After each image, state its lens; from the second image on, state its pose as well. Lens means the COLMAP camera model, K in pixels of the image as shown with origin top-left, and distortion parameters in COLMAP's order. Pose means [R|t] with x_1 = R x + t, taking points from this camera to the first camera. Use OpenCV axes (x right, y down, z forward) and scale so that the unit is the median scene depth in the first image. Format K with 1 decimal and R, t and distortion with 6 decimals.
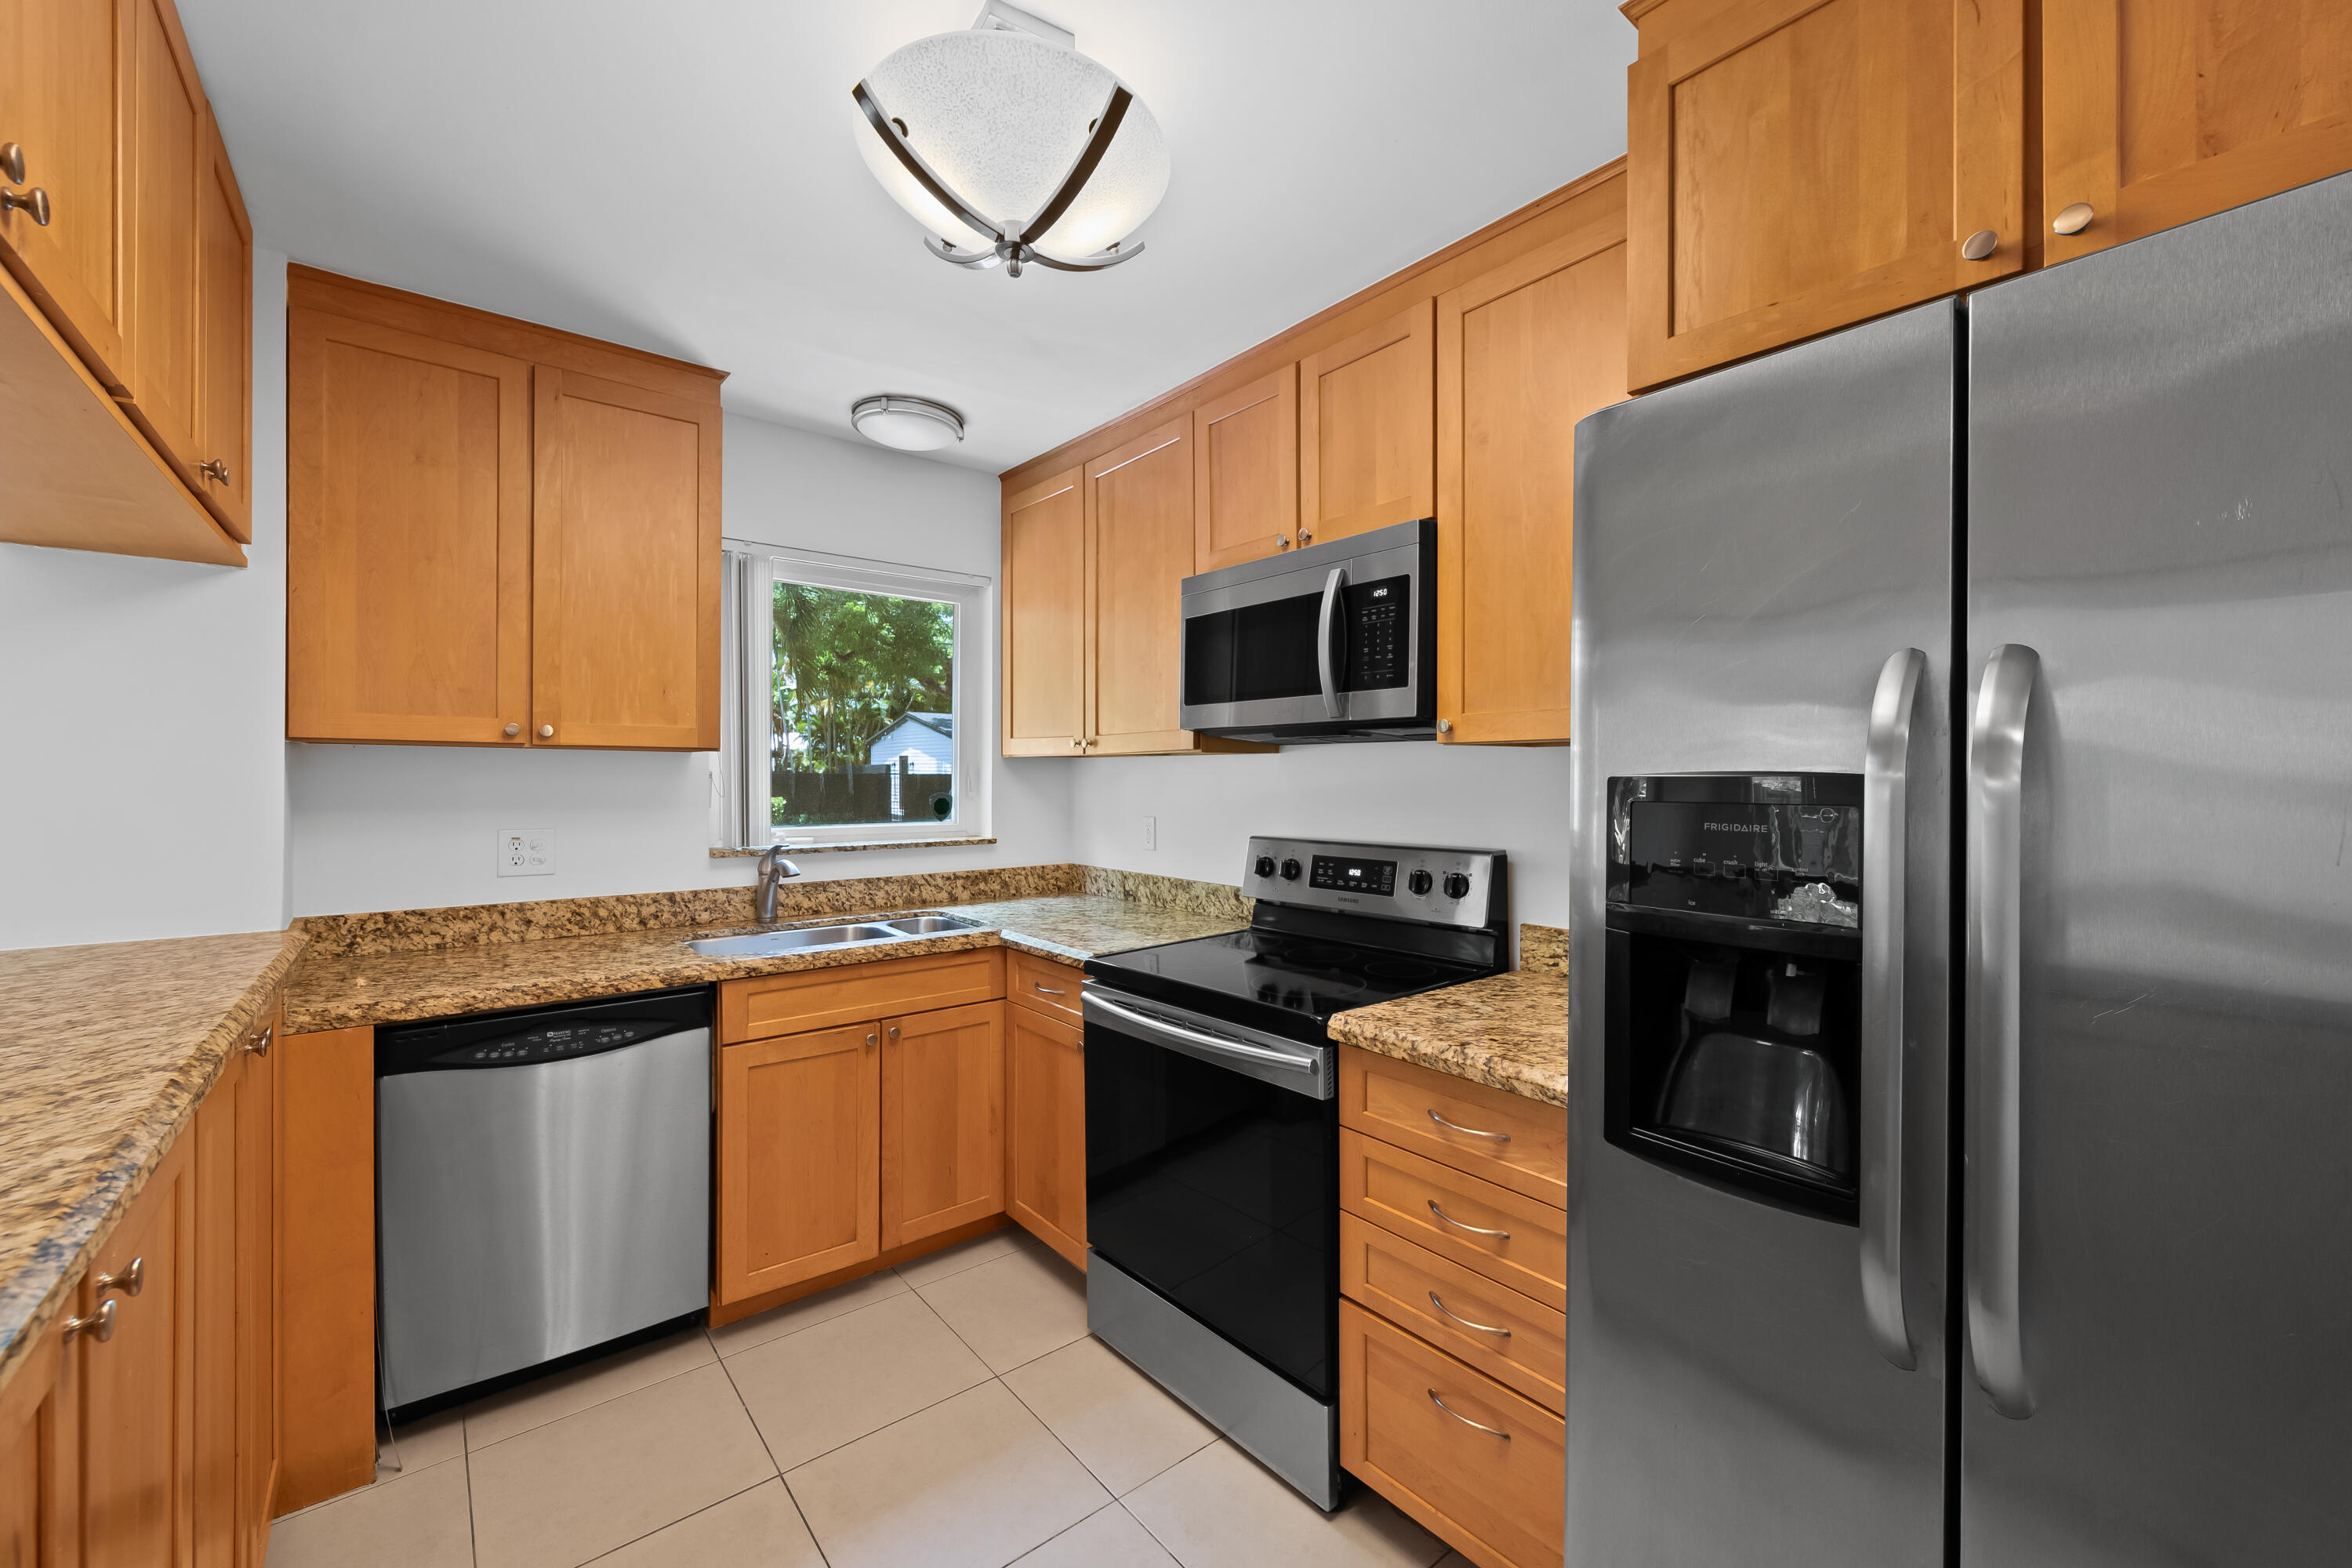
lens RADIAL K [[931.1, 0, 1196.2], [0, 931.1, 783.9], [0, 0, 1]] dist [0.001344, -0.001984]
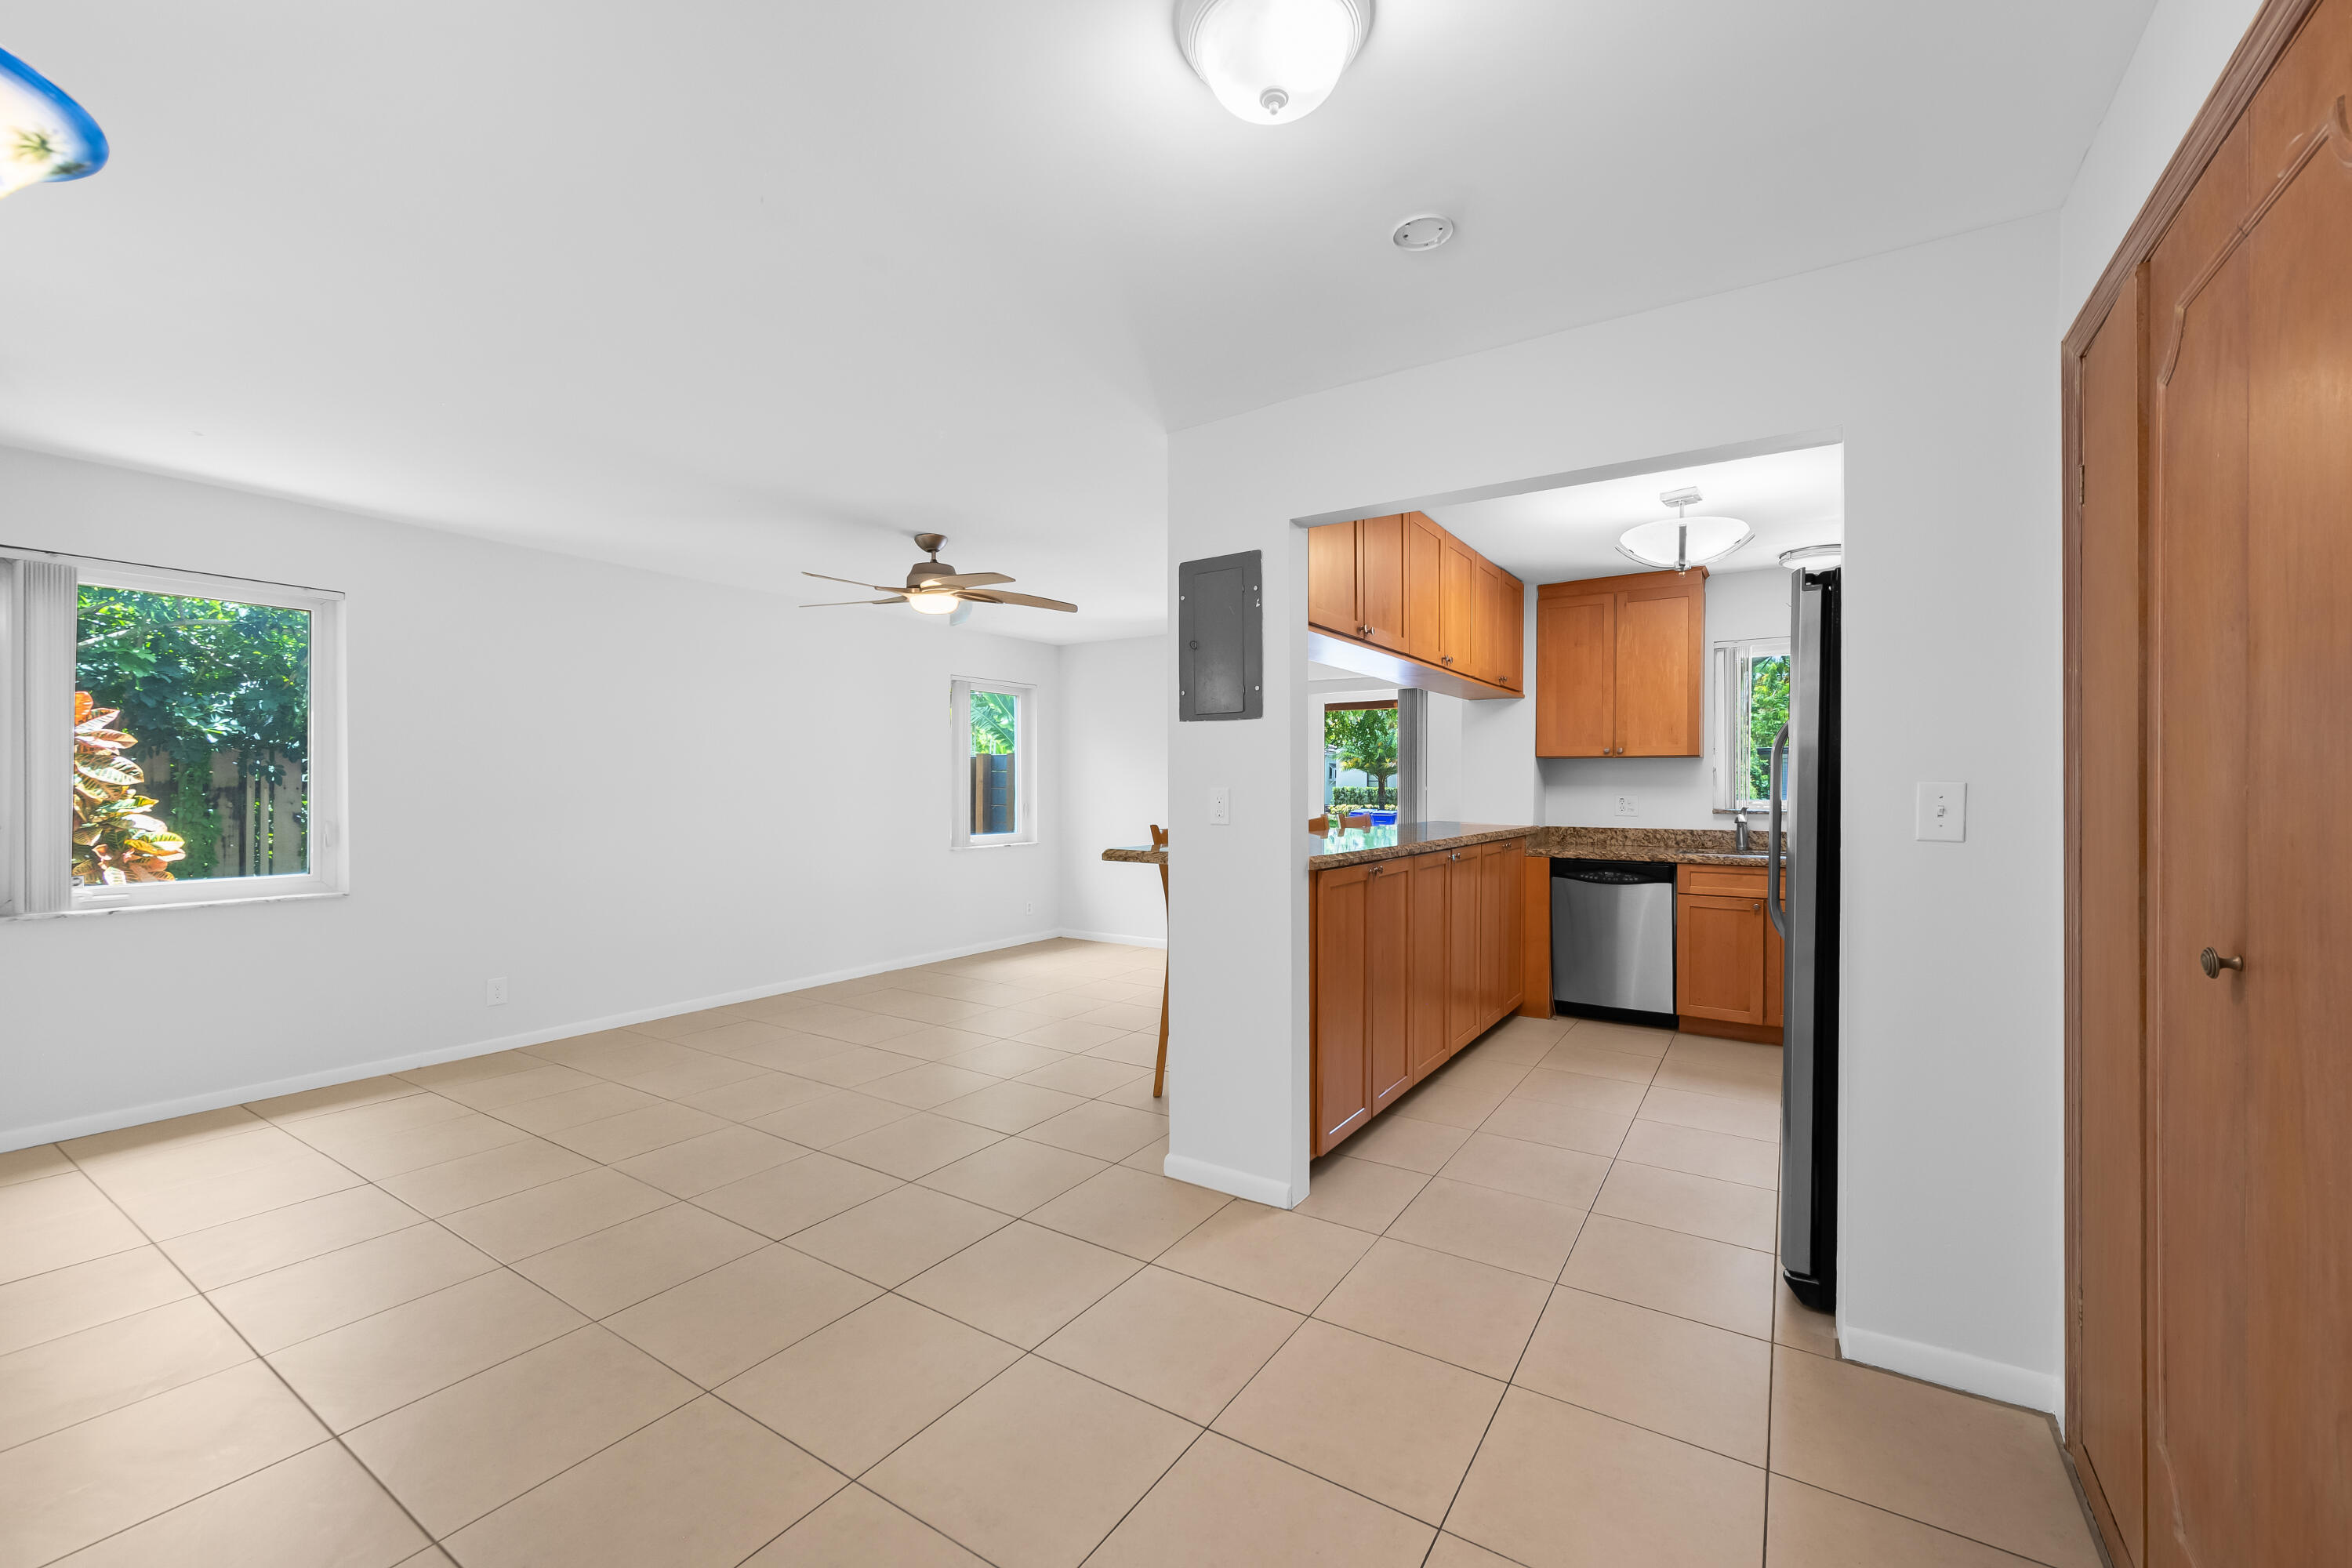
lens RADIAL K [[931.1, 0, 1186.3], [0, 931.1, 786.0], [0, 0, 1]] dist [0.001344, -0.001984]
pose [[0.296460, -0.001755, -0.955044, 1.131148], [-0.007959, 0.999959, -0.004308, 0.047582], [0.955012, 0.008879, 0.296434, -0.677952]]
